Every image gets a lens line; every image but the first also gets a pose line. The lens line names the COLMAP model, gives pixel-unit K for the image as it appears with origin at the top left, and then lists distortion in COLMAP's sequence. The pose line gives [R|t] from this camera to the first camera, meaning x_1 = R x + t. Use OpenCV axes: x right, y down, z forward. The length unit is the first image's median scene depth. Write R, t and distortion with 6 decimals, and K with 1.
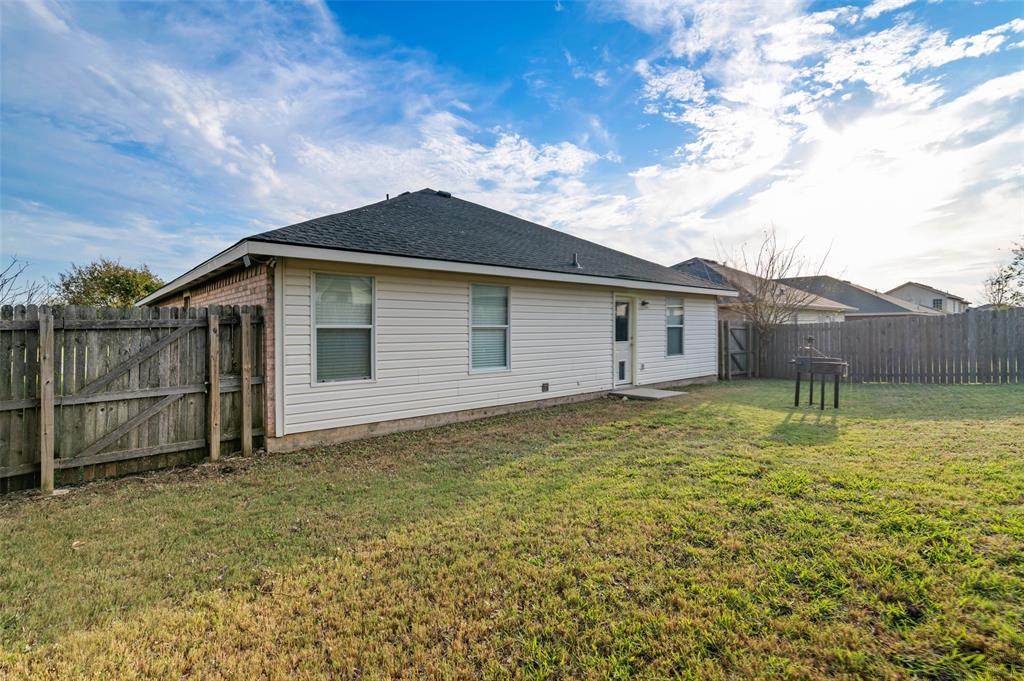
lens RADIAL K [[497.0, 0, 516.1], [0, 497.0, 334.5], [0, 0, 1]] dist [-0.001395, -0.000283]
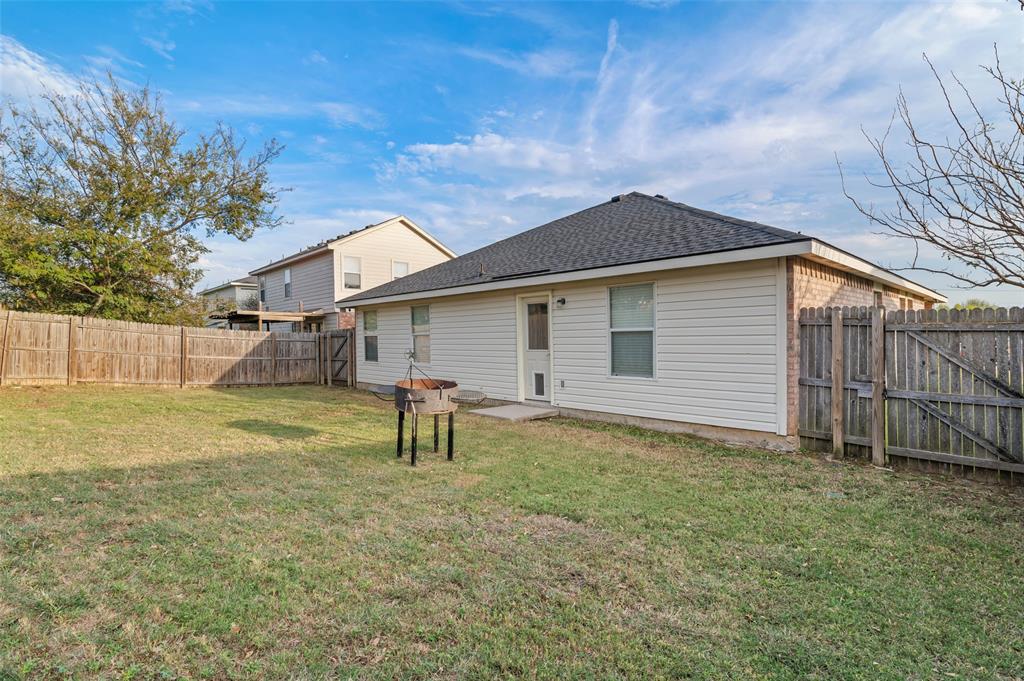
lens RADIAL K [[487.7, 0, 512.0], [0, 487.7, 340.5], [0, 0, 1]] dist [-0.000634, -0.000218]
pose [[0.038161, 0.016522, -0.999135, 0.908833], [0.010153, 0.999805, 0.016920, -0.014780], [0.999220, -0.010790, 0.037986, 0.807031]]
